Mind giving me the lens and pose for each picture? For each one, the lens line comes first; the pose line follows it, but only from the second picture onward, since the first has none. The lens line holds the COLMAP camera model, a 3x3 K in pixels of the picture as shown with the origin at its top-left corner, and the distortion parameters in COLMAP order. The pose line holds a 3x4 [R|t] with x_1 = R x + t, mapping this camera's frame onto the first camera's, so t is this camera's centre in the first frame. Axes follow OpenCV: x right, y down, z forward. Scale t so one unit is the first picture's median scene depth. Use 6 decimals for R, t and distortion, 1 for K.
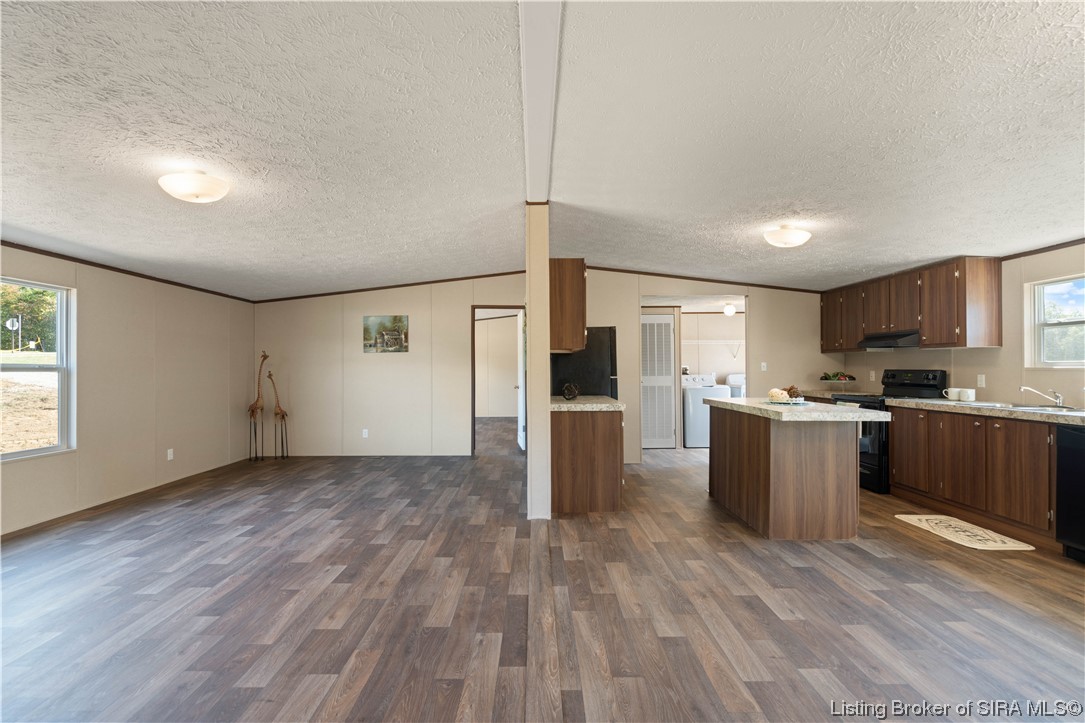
lens RADIAL K [[498.5, 0, 534.1], [0, 498.5, 365.1], [0, 0, 1]] dist [-0.005906, 0.003823]
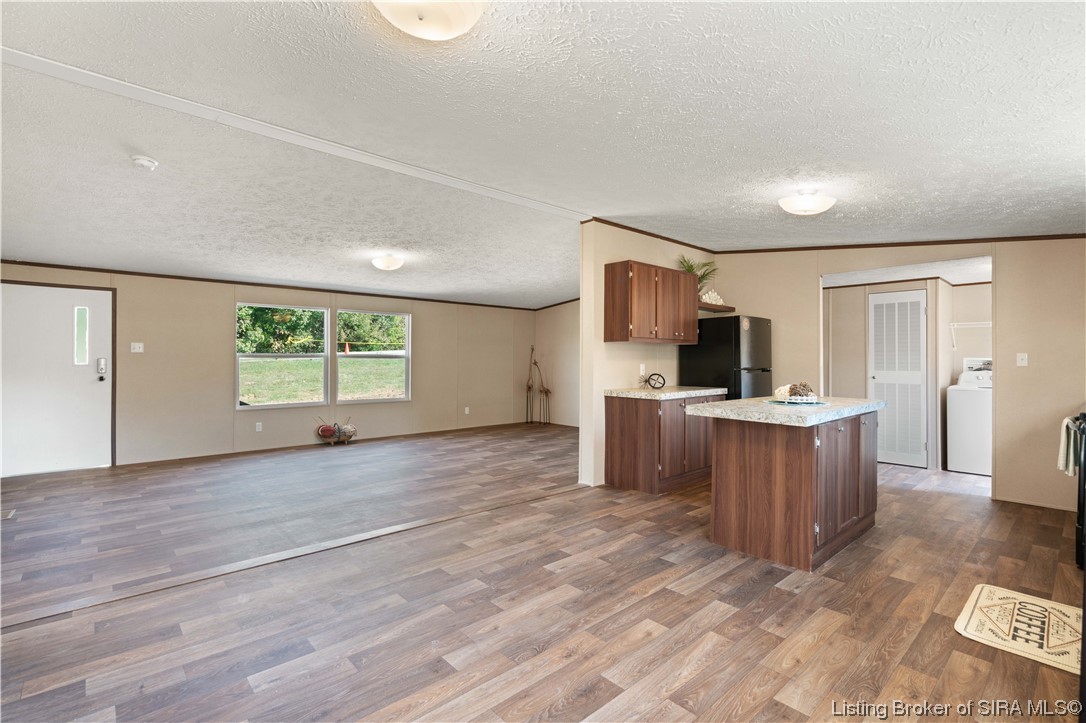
lens RADIAL K [[498.9, 0, 532.3], [0, 498.9, 360.9], [0, 0, 1]] dist [-0.005906, 0.003823]
pose [[0.660929, 0.010353, -0.750377, 0.901236], [-0.001962, 0.999925, 0.012068, -0.003717], [0.750446, -0.006504, 0.660900, 0.116699]]
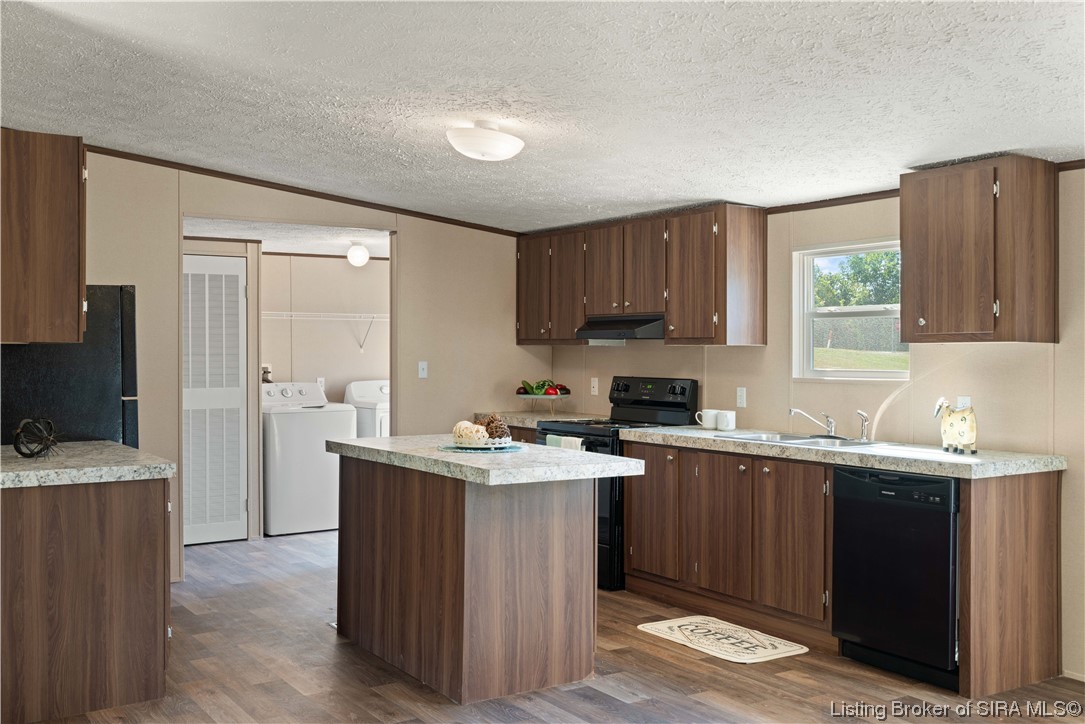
lens RADIAL K [[1079.8, 0, 540.8], [0, 1079.8, 349.0], [0, 0, 1]] dist [0.014865, 0.000000]
pose [[0.836394, 0.005735, 0.548098, -0.096250], [-0.007528, 0.999971, 0.001024, -0.035542], [-0.548077, -0.004982, 0.836413, -0.026702]]
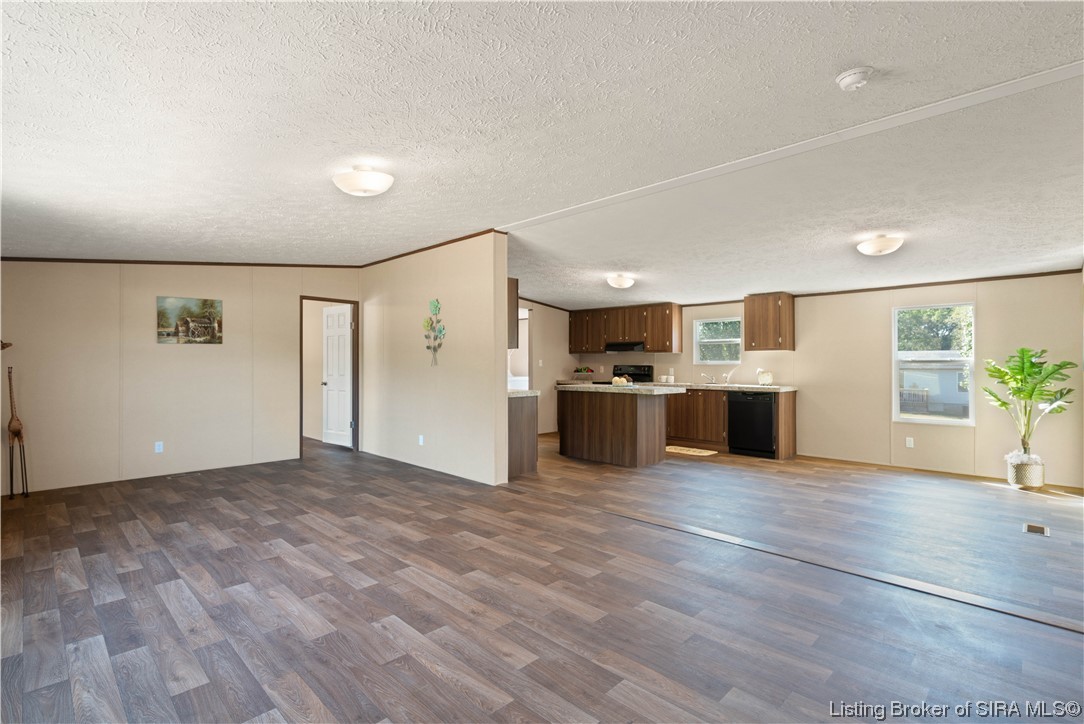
lens RADIAL K [[517.8, 0, 548.4], [0, 517.8, 358.1], [0, 0, 1]] dist [0.000796, 0.000994]
pose [[0.701189, 0.010323, 0.712901, -0.904695], [-0.006520, 0.999946, -0.008067, 0.001553], [-0.712946, 0.001009, 0.701219, -0.000309]]
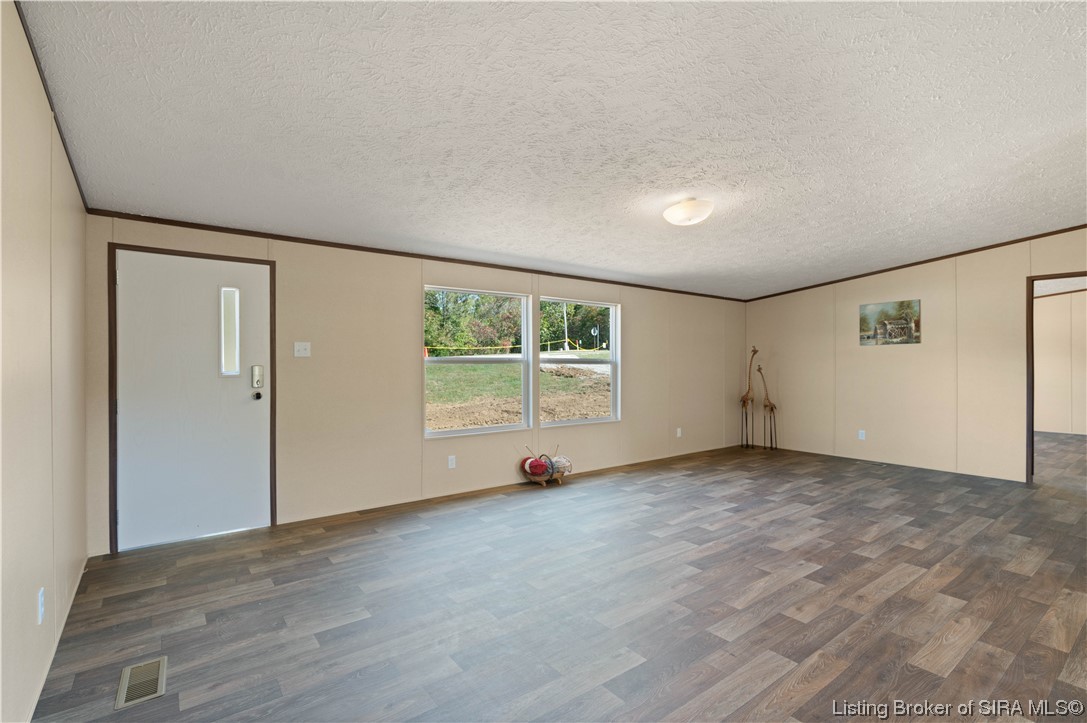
lens RADIAL K [[499.4, 0, 535.9], [0, 499.4, 360.5], [0, 0, 1]] dist [-0.005906, 0.003823]
pose [[0.598909, -0.000565, -0.800817, 0.053335], [0.002172, 0.999997, 0.000918, 0.000692], [0.800814, -0.002289, 0.598908, -0.019390]]
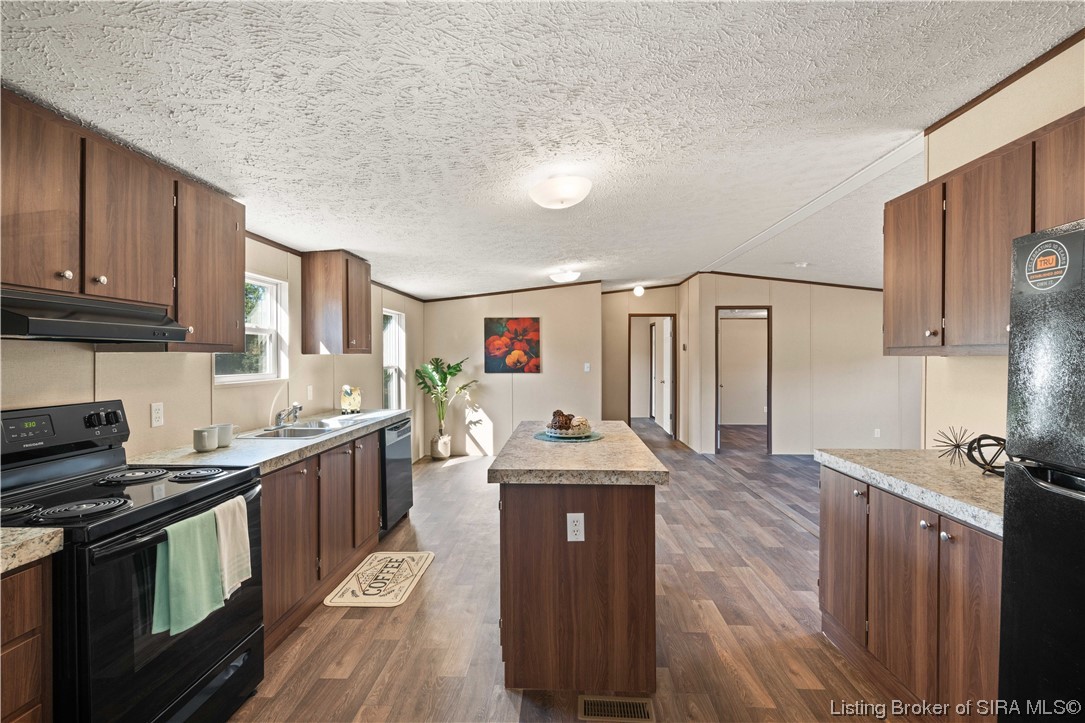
lens RADIAL K [[498.5, 0, 555.8], [0, 498.5, 359.2], [0, 0, 1]] dist [-0.005906, 0.003823]
pose [[-0.999787, -0.000760, 0.020642, 0.545569], [-0.000772, 1.000000, -0.000584, -0.032199], [-0.020642, -0.000599, -0.999787, 1.823363]]
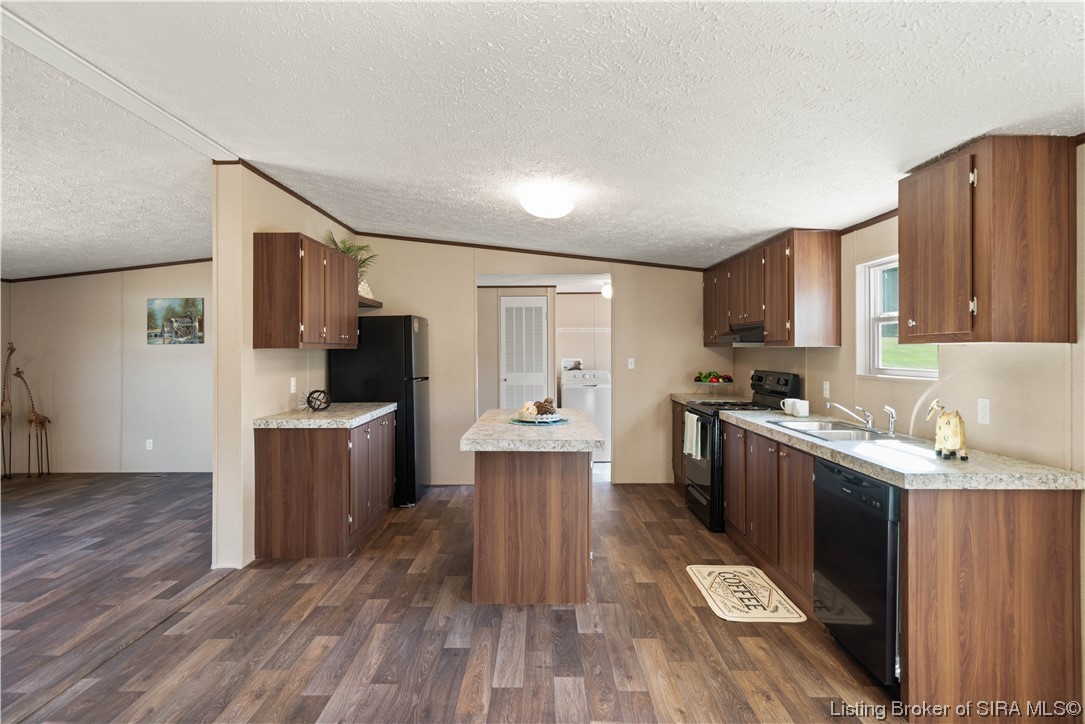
lens RADIAL K [[593.6, 0, 536.7], [0, 593.6, 347.6], [0, 0, 1]] dist [0.004709, 0.003146]
pose [[0.999938, 0.001263, -0.011057, 0.547745], [-0.001239, 0.999997, 0.002222, -0.041592], [0.011060, -0.002208, 0.999936, 0.084433]]
